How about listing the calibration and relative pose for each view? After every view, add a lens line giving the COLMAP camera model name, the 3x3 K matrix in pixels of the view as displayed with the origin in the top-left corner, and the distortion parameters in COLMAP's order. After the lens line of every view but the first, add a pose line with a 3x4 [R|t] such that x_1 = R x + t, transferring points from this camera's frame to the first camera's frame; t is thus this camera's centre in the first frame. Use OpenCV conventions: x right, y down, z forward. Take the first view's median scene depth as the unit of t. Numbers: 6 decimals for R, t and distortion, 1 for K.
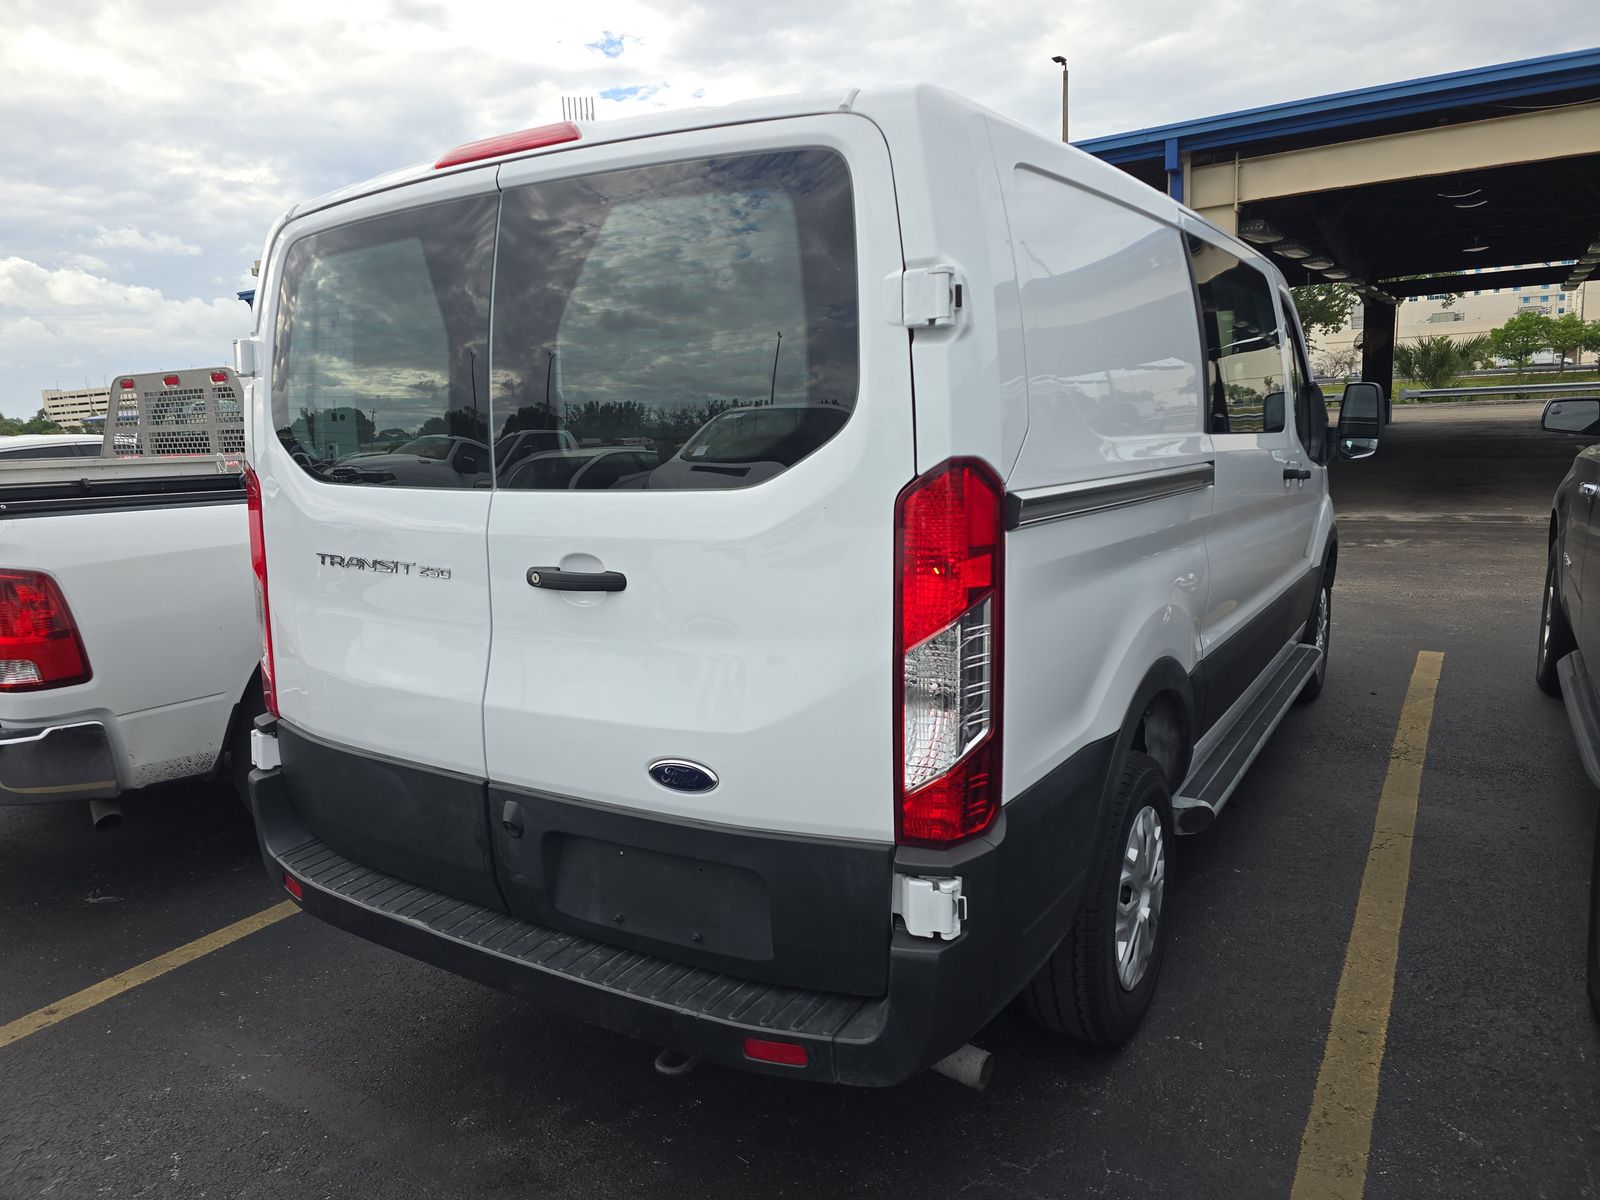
lens RADIAL K [[1073.3, 0, 801.8], [0, 1073.3, 564.6], [0, 0, 1]] dist [0.064197, -0.056373]
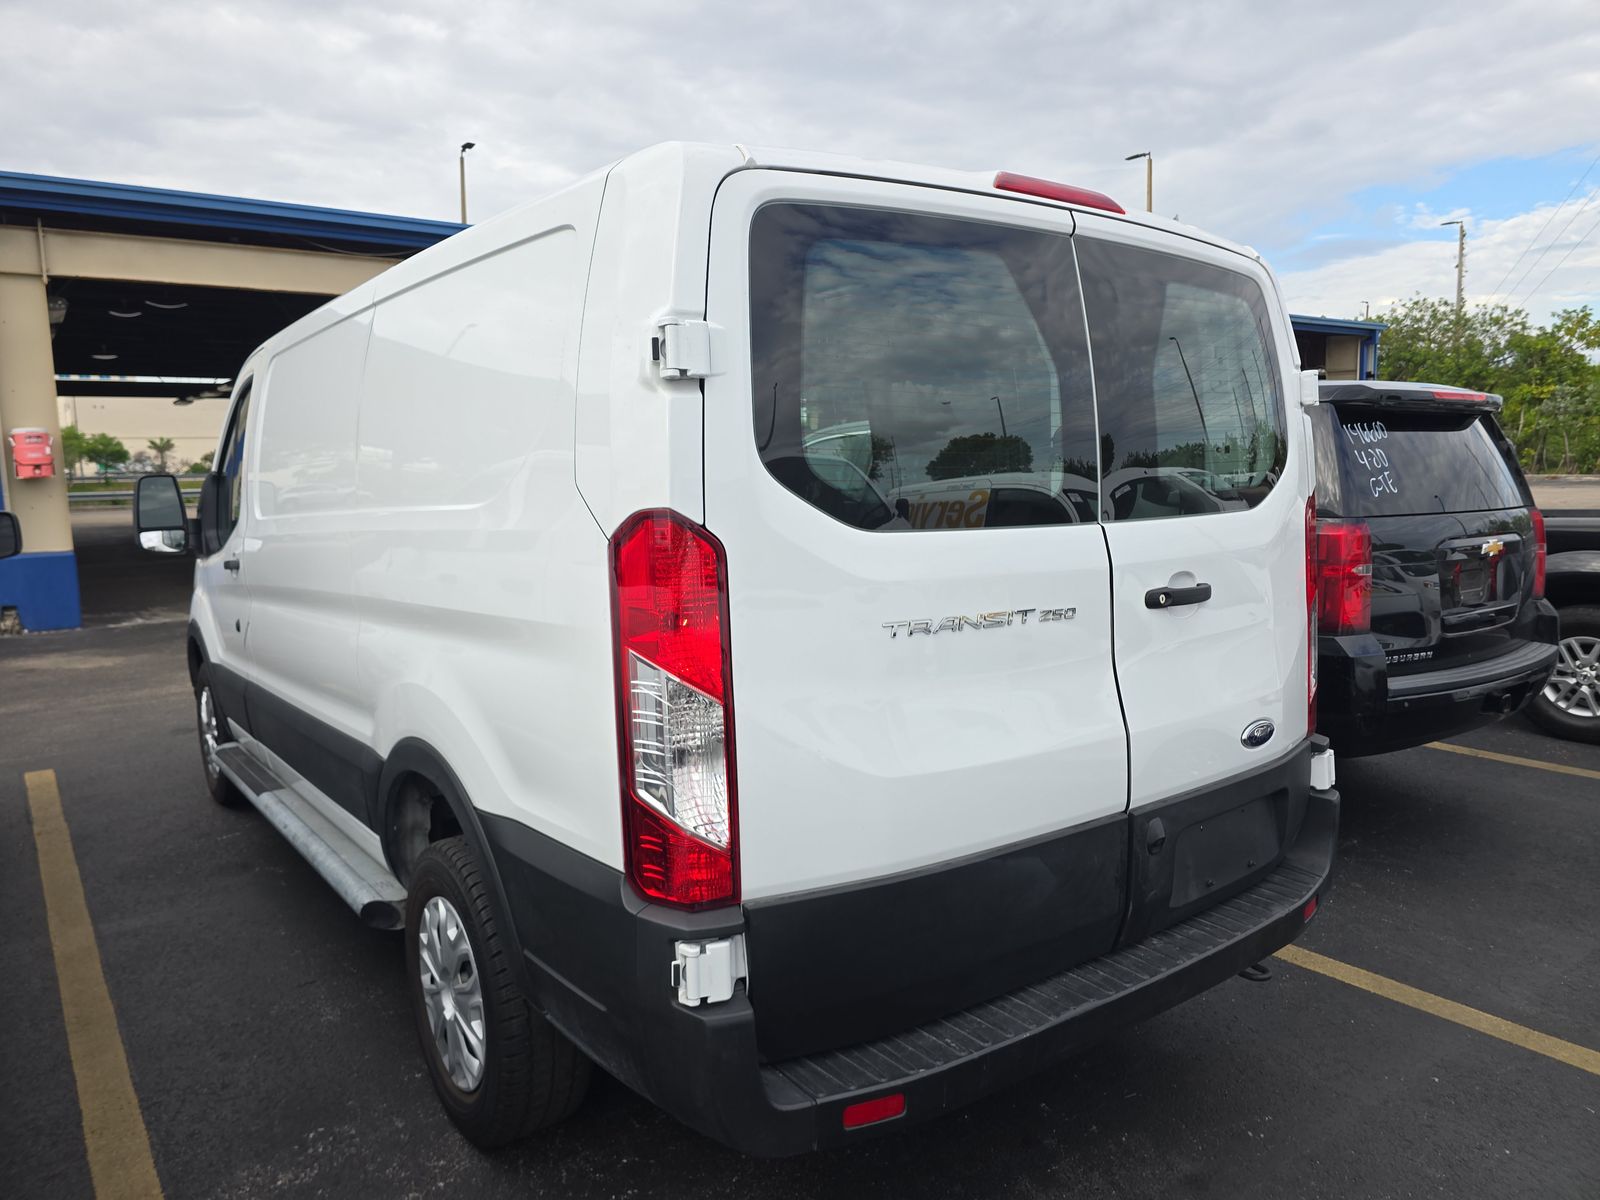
lens RADIAL K [[1073.3, 0, 791.2], [0, 1073.3, 571.8], [0, 0, 1]] dist [0.064197, -0.056373]
pose [[0.364242, -0.052228, 0.929839, -1.356129], [0.138422, 0.990372, 0.001405, -0.066525], [-0.920960, 0.128198, 0.367965, 0.911272]]
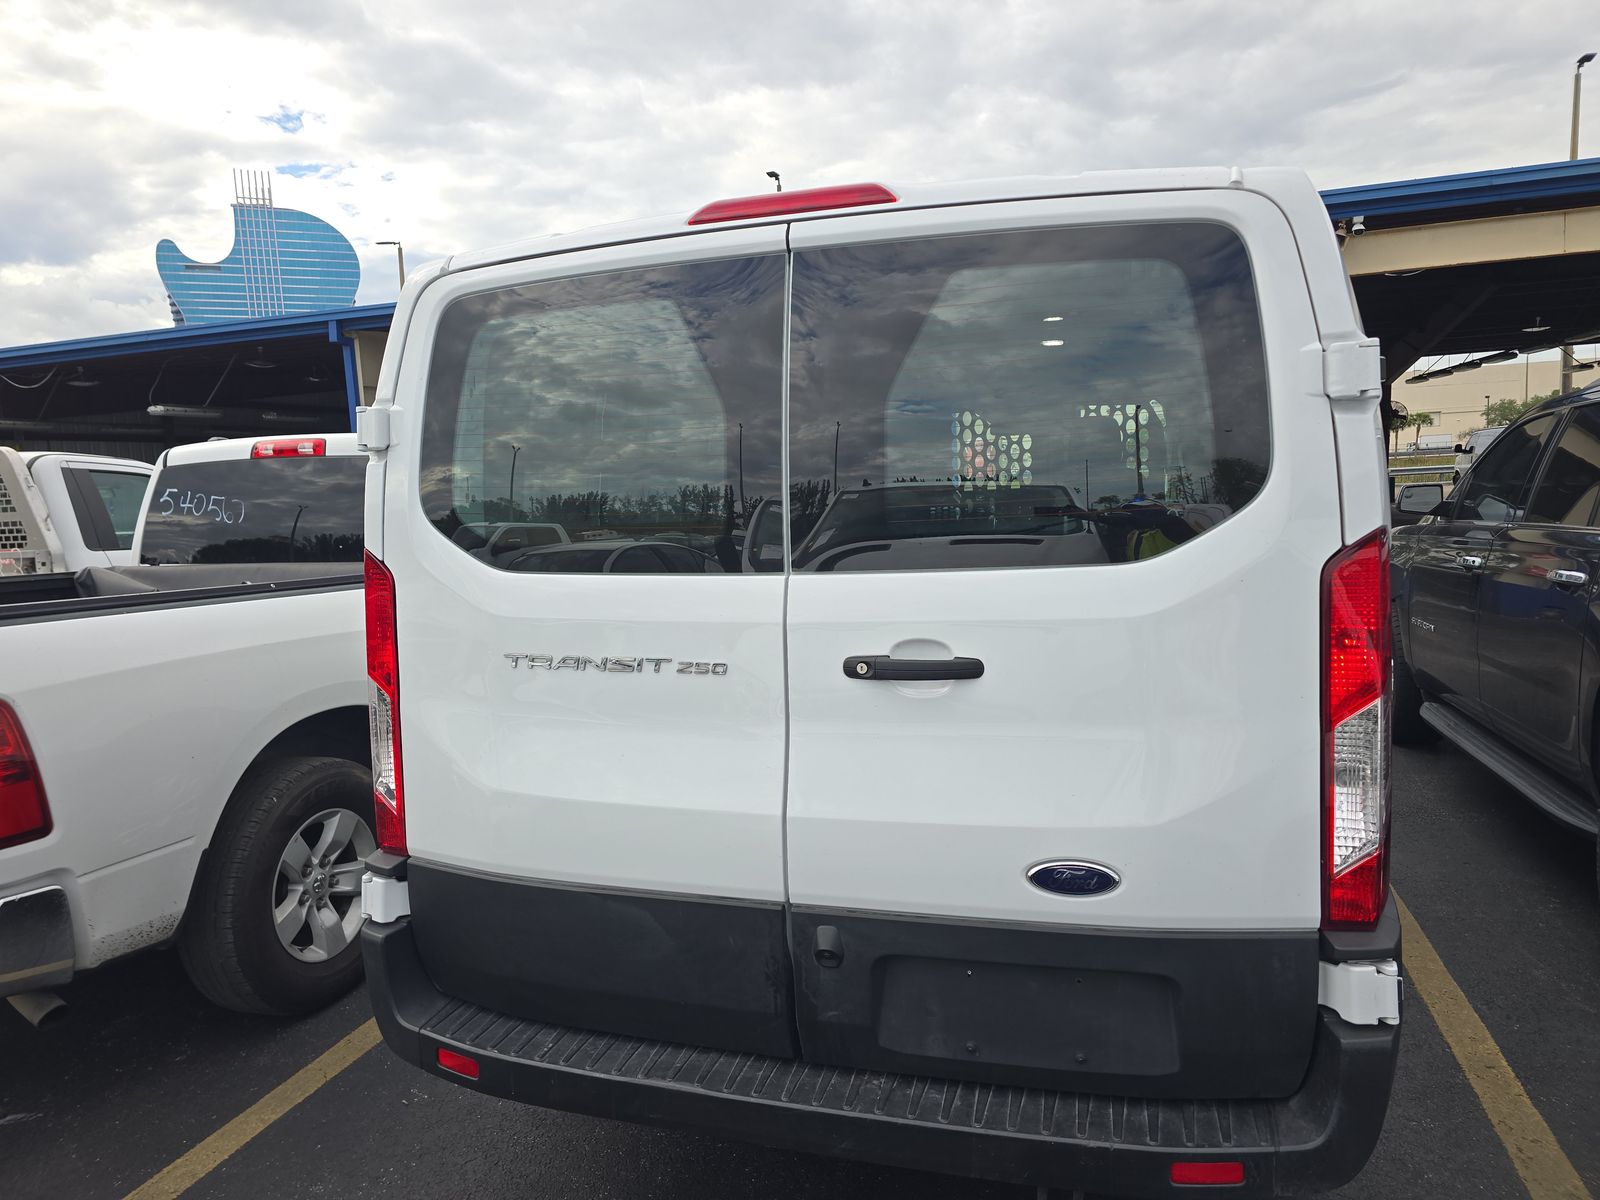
lens RADIAL K [[1073.3, 0, 802.2], [0, 1073.3, 570.1], [0, 0, 1]] dist [0.064197, -0.056373]
pose [[0.965027, -0.019217, 0.261444, -0.514433], [0.039524, 0.996575, -0.072636, -0.006710], [-0.259153, 0.080429, 0.962482, 0.135555]]
